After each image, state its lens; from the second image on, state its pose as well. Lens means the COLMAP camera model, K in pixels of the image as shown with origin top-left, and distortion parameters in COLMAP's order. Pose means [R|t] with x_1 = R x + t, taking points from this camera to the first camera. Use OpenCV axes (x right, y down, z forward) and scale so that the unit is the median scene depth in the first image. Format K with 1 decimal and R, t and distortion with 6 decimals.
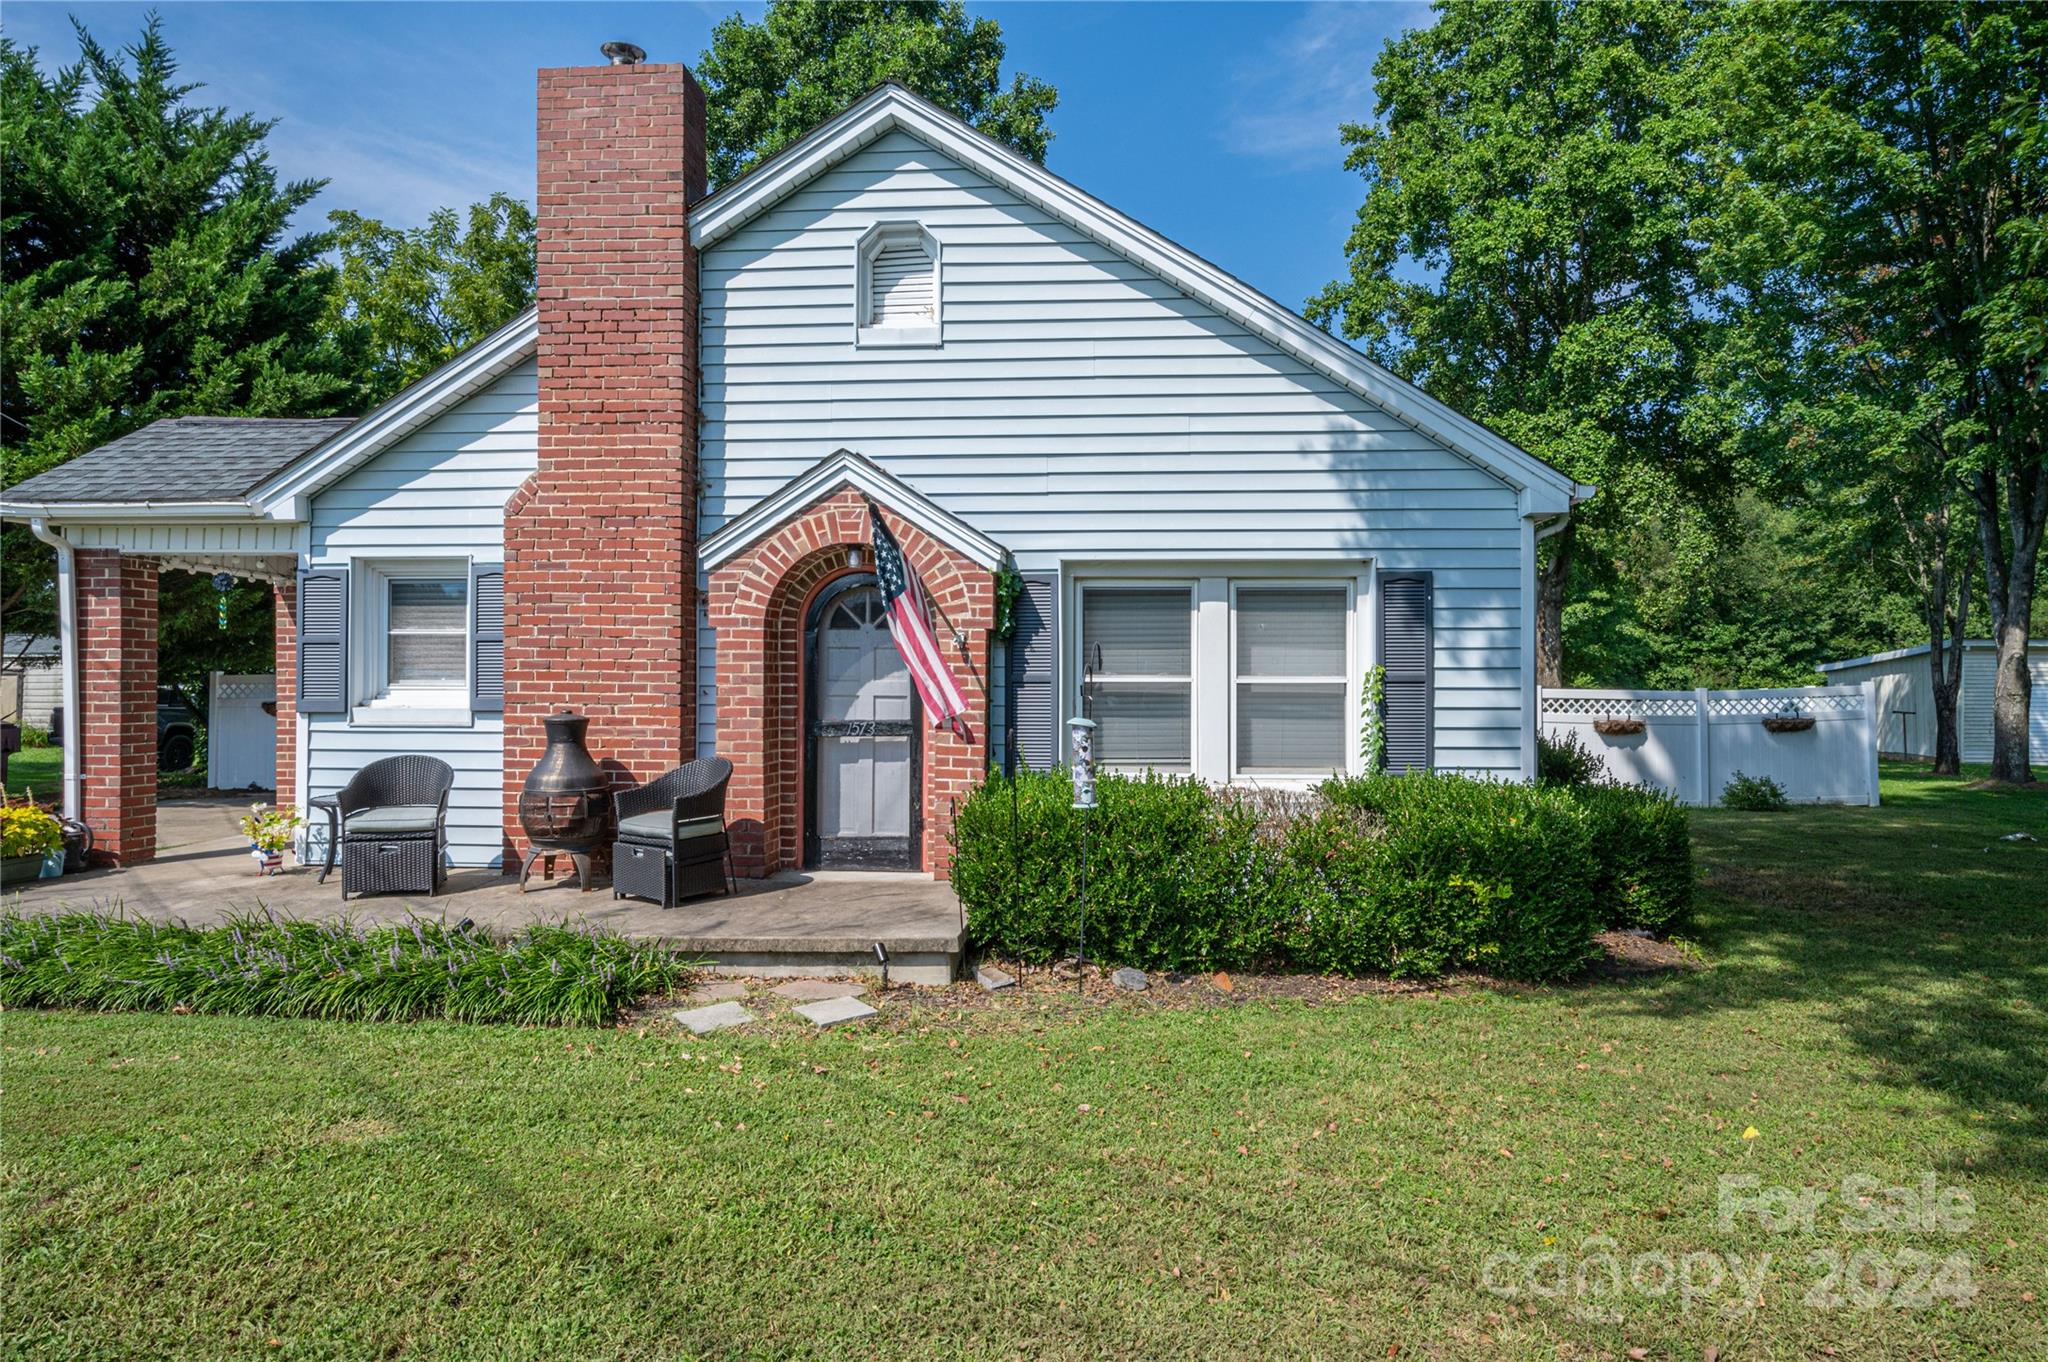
lens RADIAL K [[1209.3, 0, 1029.4], [0, 1209.3, 671.5], [0, 0, 1]] dist [-0.003775, 0.003284]
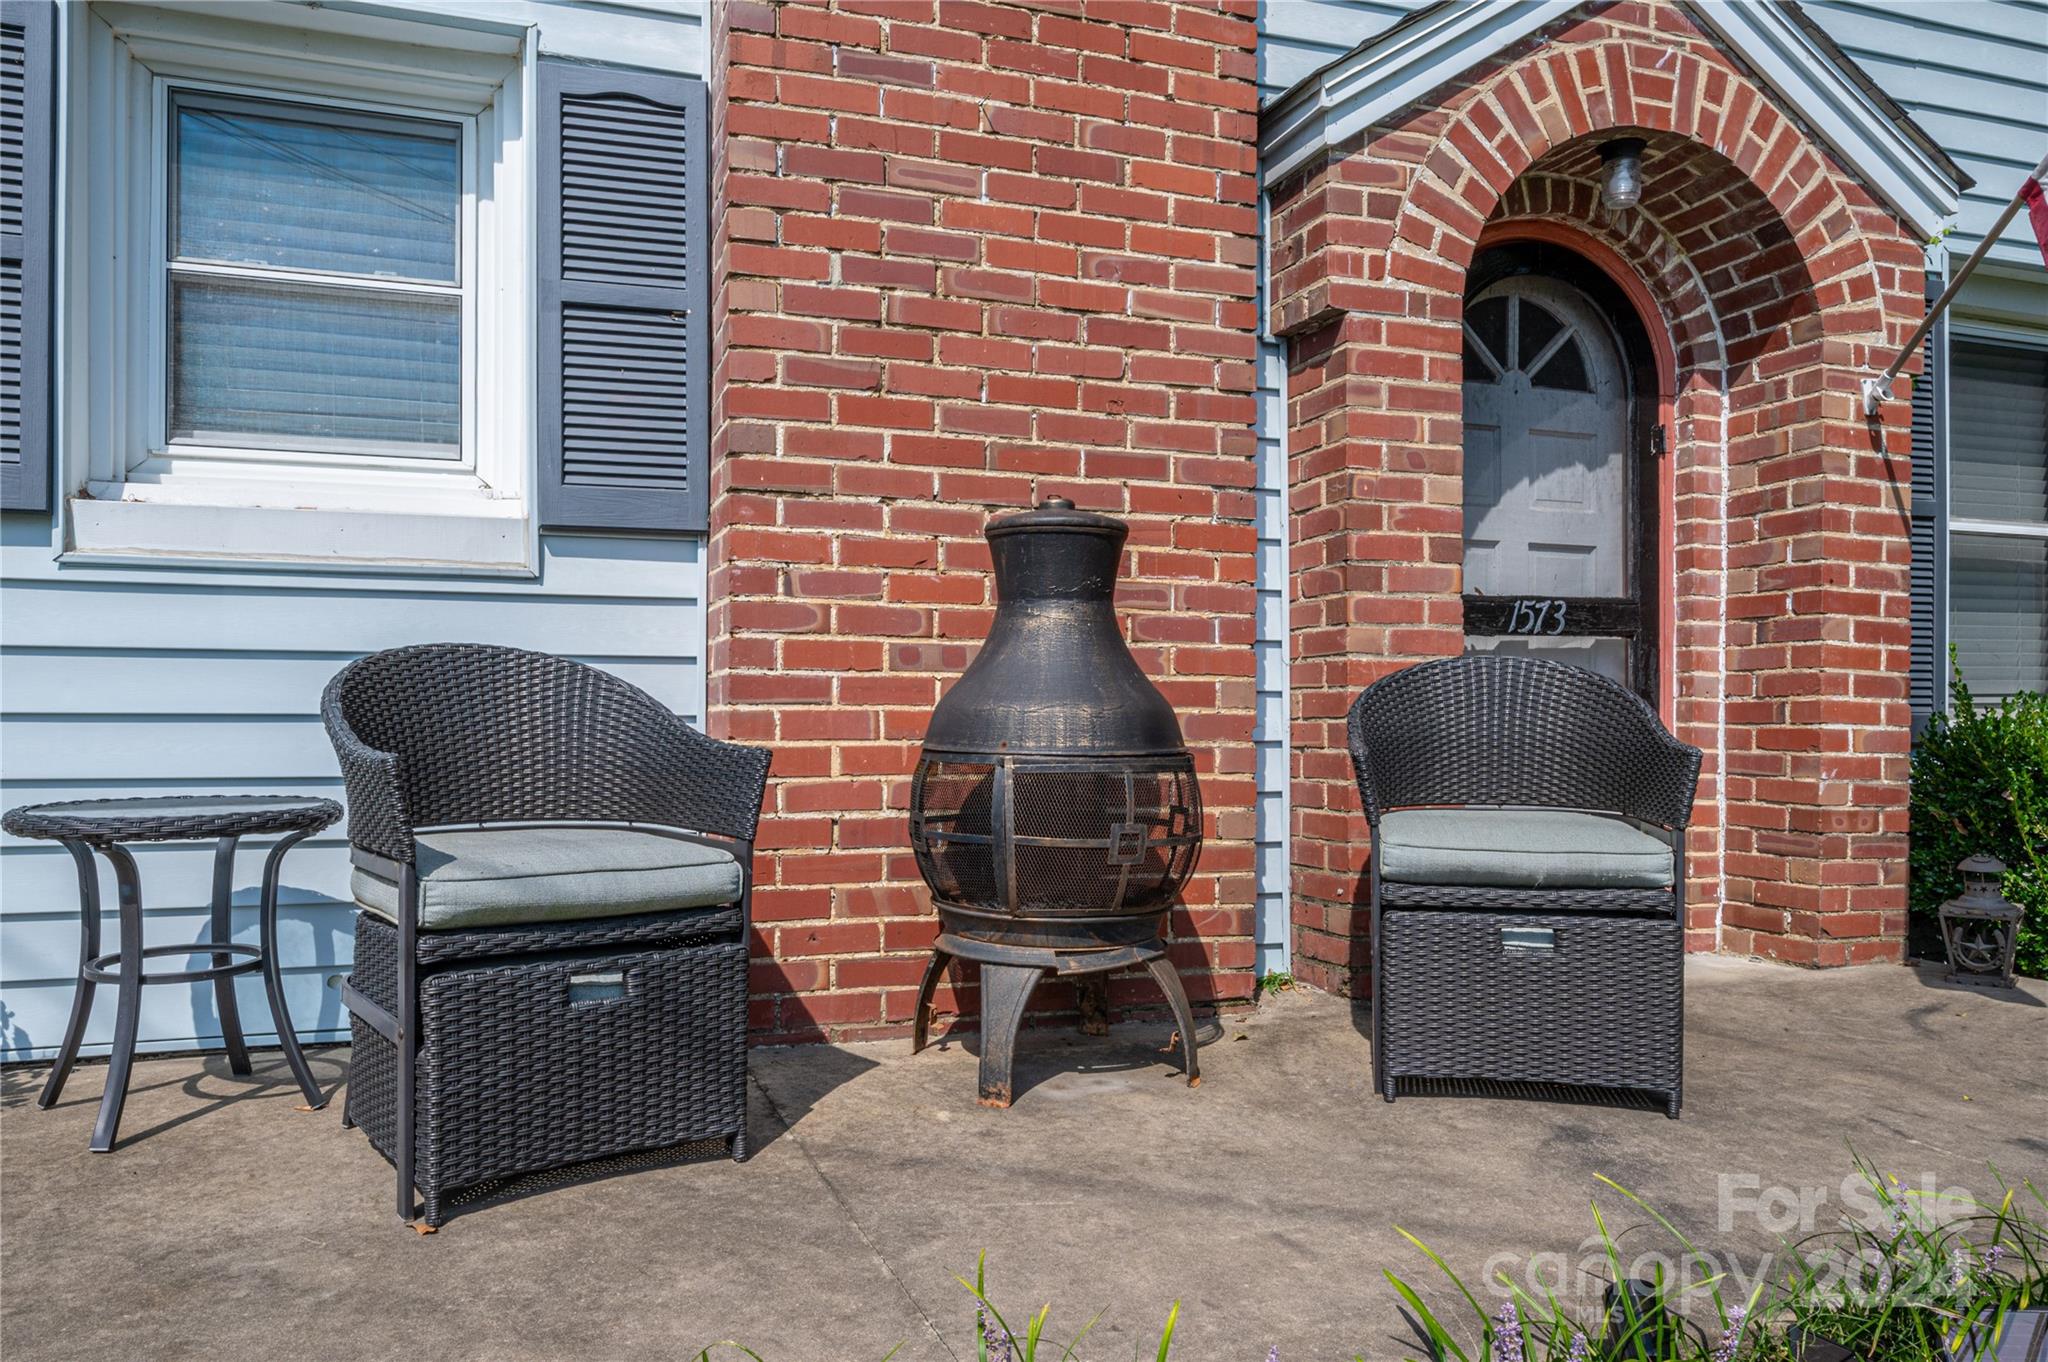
lens RADIAL K [[1401.3, 0, 1013.6], [0, 1401.3, 713.4], [0, 0, 1]] dist [0.001454, -0.000516]
pose [[0.923153, 0.001348, 0.384431, -0.506363], [-0.001724, 0.999998, 0.000632, 0.082843], [-0.384429, -0.001246, 0.923154, 0.643935]]
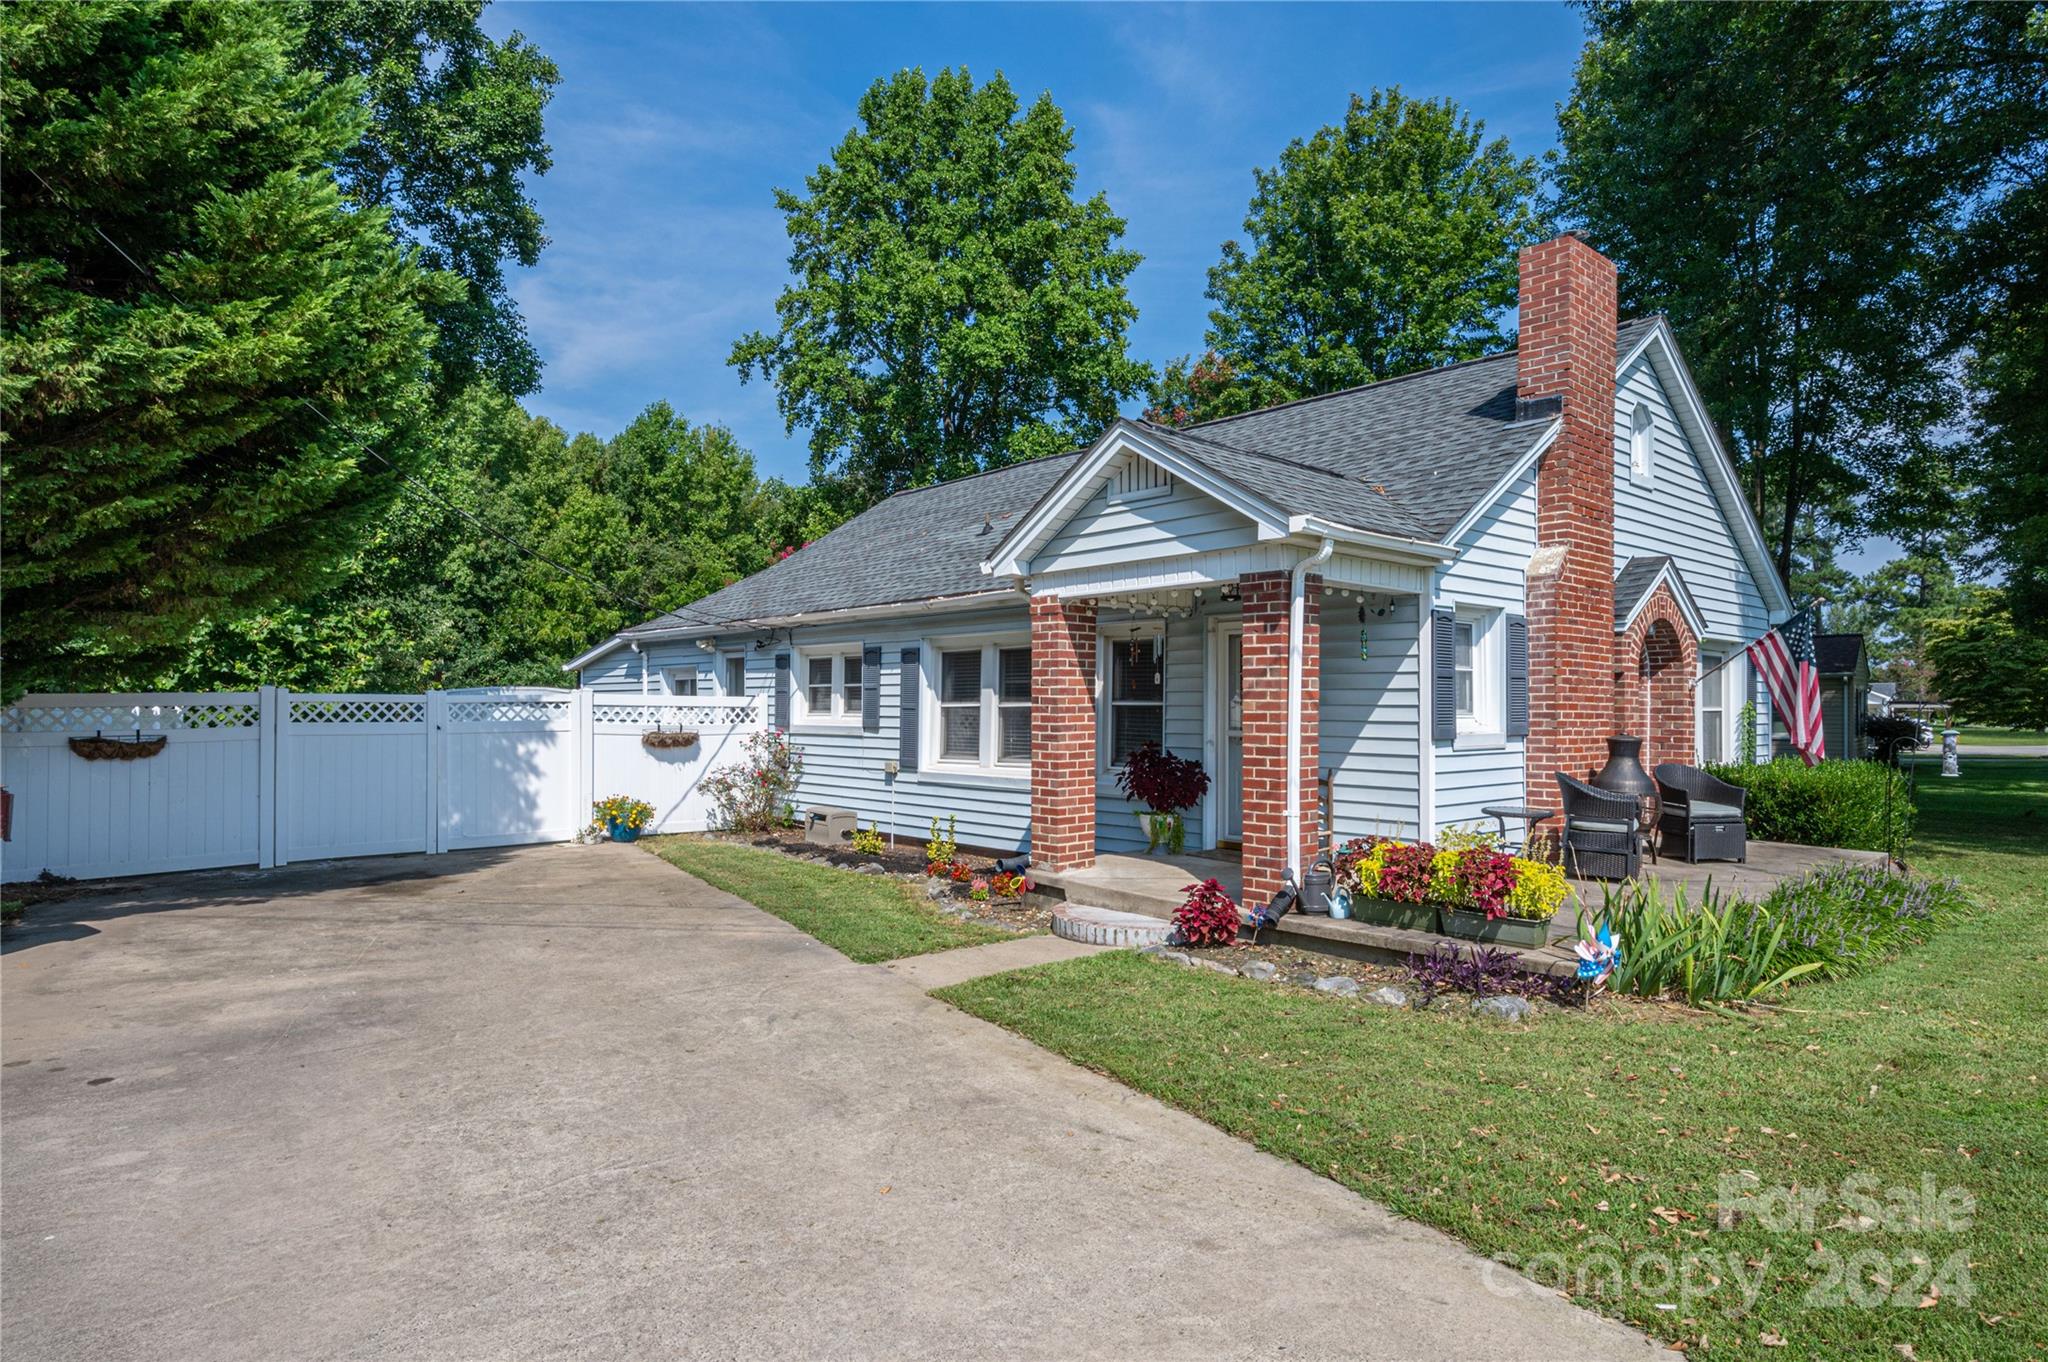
lens RADIAL K [[1165.7, 0, 1024.0], [0, 1165.7, 681.0], [0, 0, 1]] dist [0.003257, 0.000755]
pose [[0.689237, 0.015628, 0.724367, -1.703067], [-0.009552, 0.999876, -0.012483, -0.002815], [-0.724473, 0.001685, 0.689301, 0.564660]]
